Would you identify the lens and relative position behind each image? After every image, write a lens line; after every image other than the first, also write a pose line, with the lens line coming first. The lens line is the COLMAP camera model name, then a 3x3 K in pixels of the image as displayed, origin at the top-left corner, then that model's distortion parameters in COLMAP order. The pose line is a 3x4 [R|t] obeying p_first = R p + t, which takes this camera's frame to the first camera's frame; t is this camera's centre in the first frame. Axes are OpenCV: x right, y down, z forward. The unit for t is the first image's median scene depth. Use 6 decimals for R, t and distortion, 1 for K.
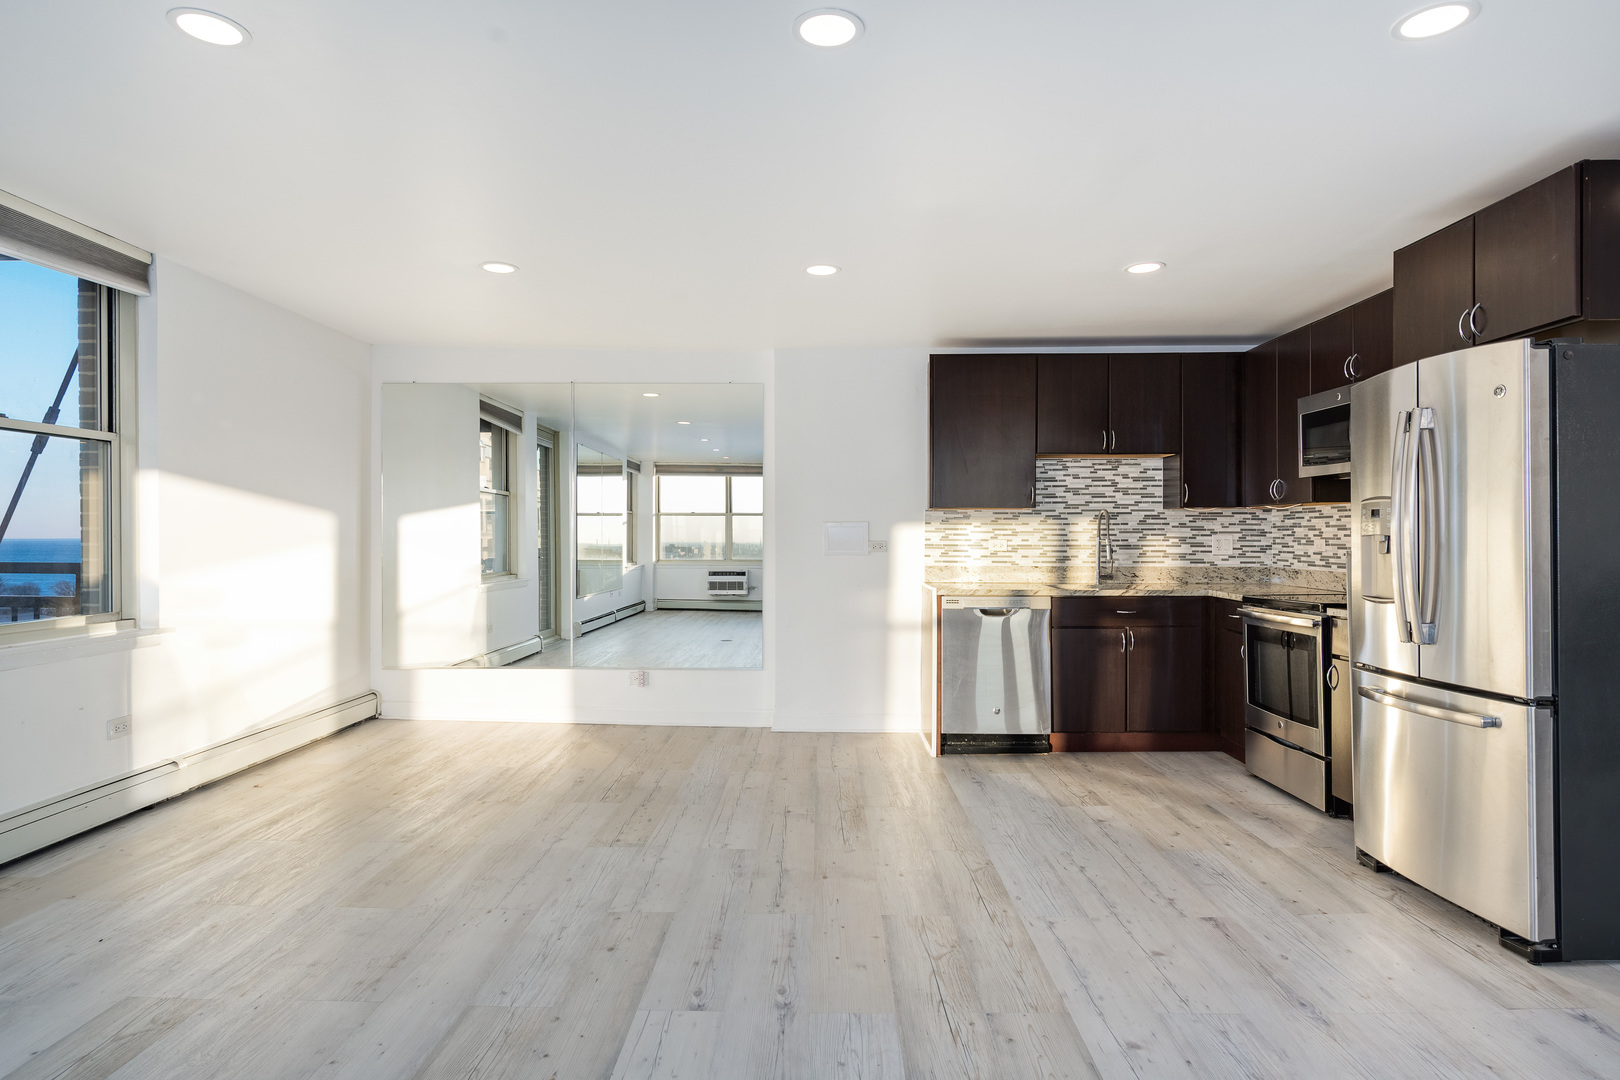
lens RADIAL K [[931.6, 0, 809.7], [0, 931.6, 540.5], [0, 0, 1]] dist [0.017177, -0.003635]
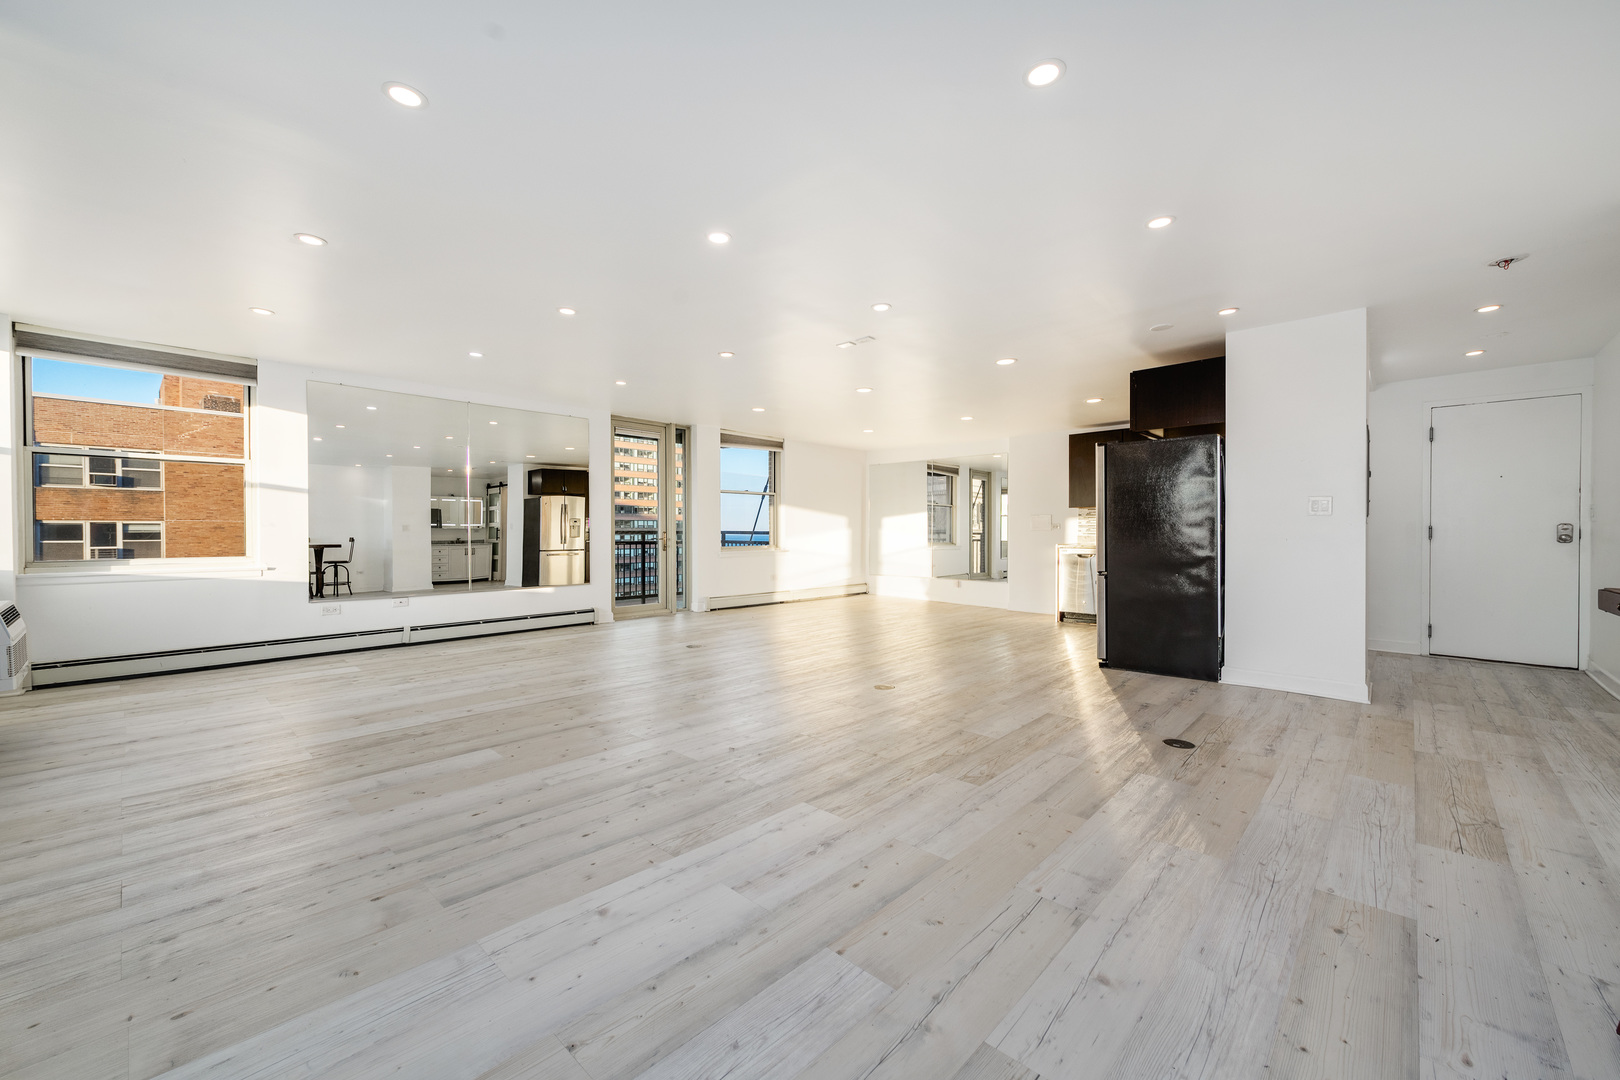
lens RADIAL K [[639.0, 0, 806.3], [0, 639.0, 527.8], [0, 0, 1]] dist [0.012058, -0.001922]
pose [[0.738449, -0.005170, -0.674289, 0.679238], [-0.002924, 0.999937, -0.010869, 0.028823], [0.674302, 0.009998, 0.738388, -0.475104]]
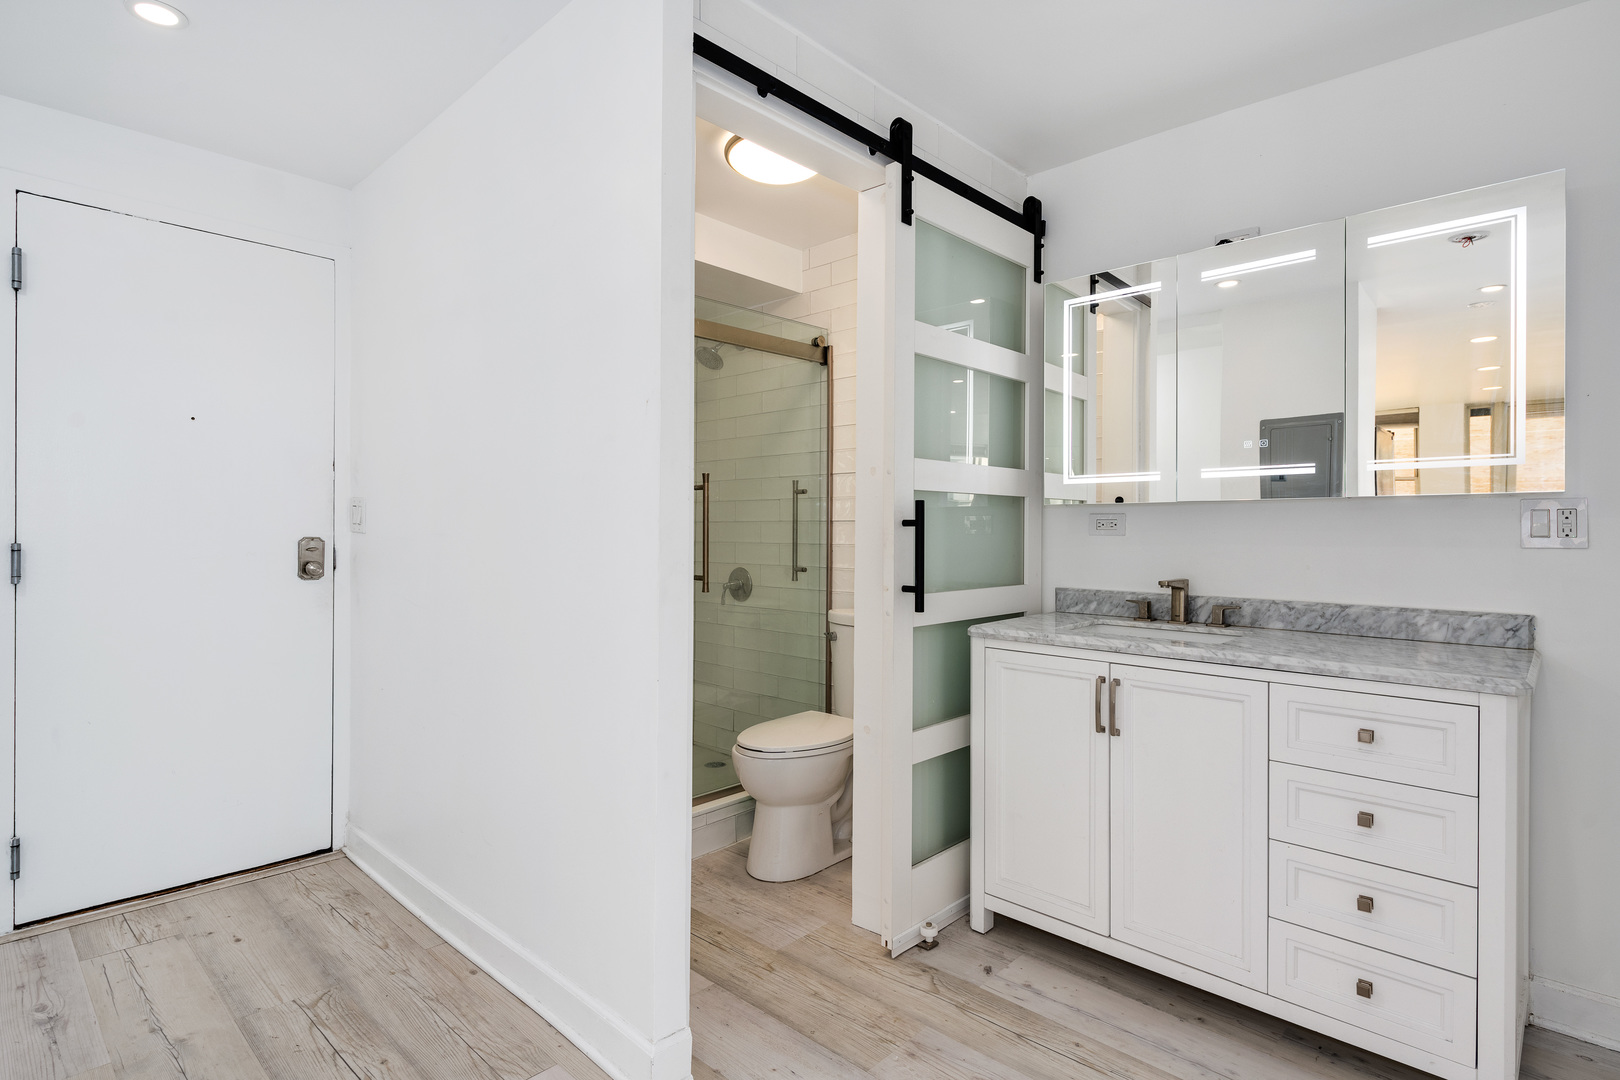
lens RADIAL K [[820.3, 0, 847.4], [0, 820.3, 533.1], [0, 0, 1]] dist [0.001665, -0.001630]
pose [[0.656548, -0.008937, 0.754231, 0.682035], [0.003791, 0.999956, 0.008549, 0.004231], [-0.754275, -0.002754, 0.656553, 0.329146]]
